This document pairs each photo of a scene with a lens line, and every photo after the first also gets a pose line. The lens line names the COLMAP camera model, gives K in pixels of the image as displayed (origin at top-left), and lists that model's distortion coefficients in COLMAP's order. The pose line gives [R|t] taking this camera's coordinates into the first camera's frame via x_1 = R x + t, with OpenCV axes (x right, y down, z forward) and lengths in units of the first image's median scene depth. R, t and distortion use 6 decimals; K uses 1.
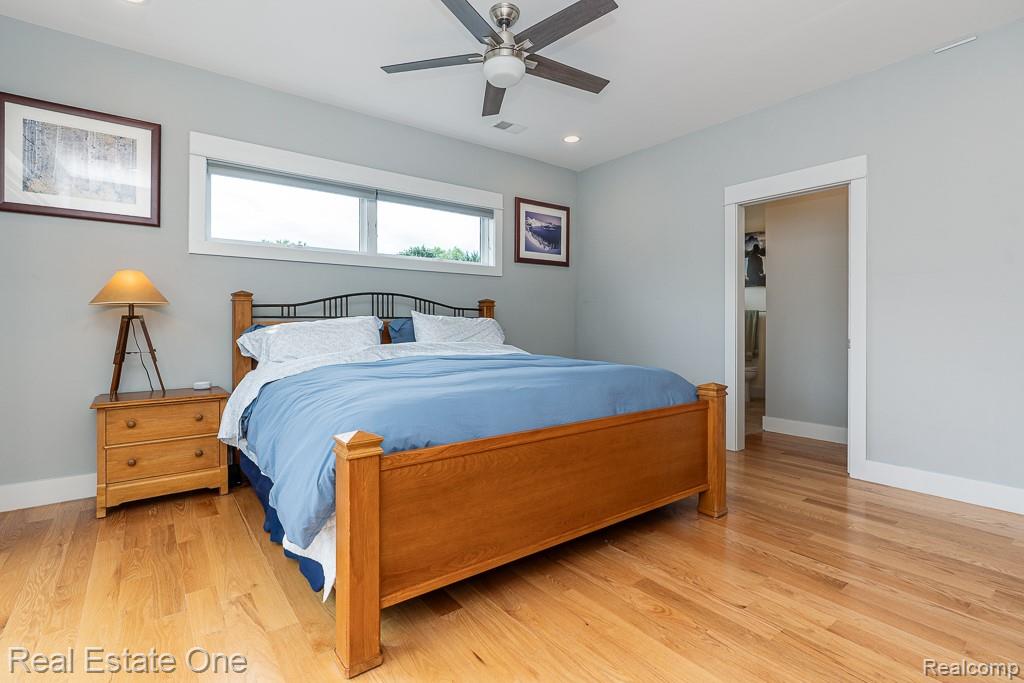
lens RADIAL K [[477.9, 0, 514.2], [0, 477.9, 331.4], [0, 0, 1]] dist [-0.001962, 0.000360]
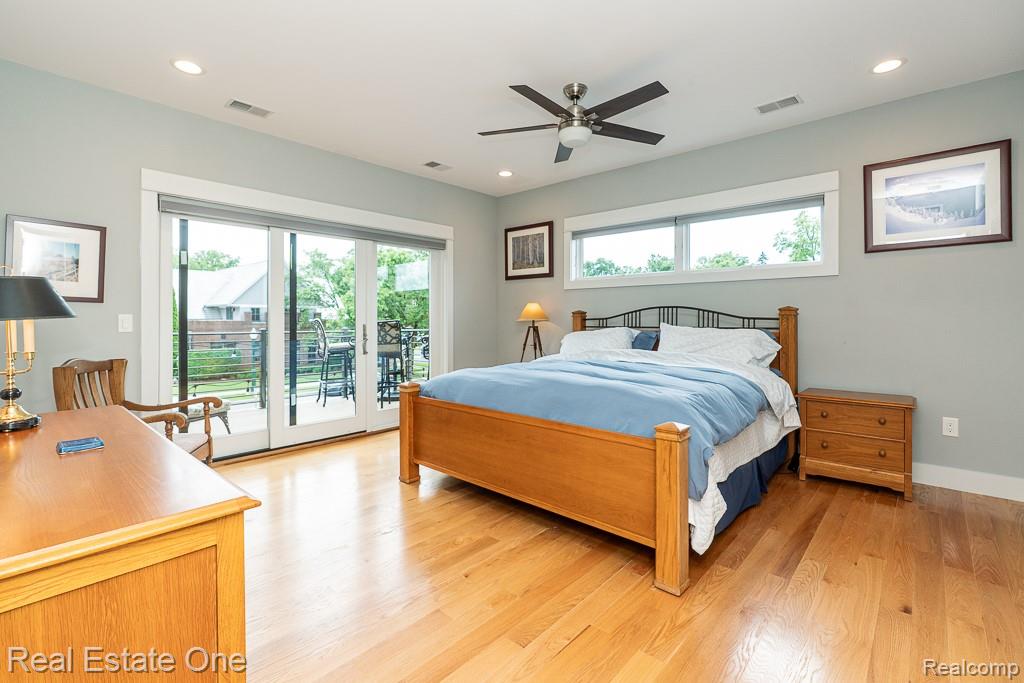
lens RADIAL K [[463.8, 0, 510.2], [0, 463.8, 331.1], [0, 0, 1]] dist [-0.002241, 0.000130]
pose [[0.181487, 0.025701, -0.983057, 0.856485], [-0.016347, 0.999599, 0.023116, -0.043812], [0.983257, 0.011874, 0.181835, 0.456756]]
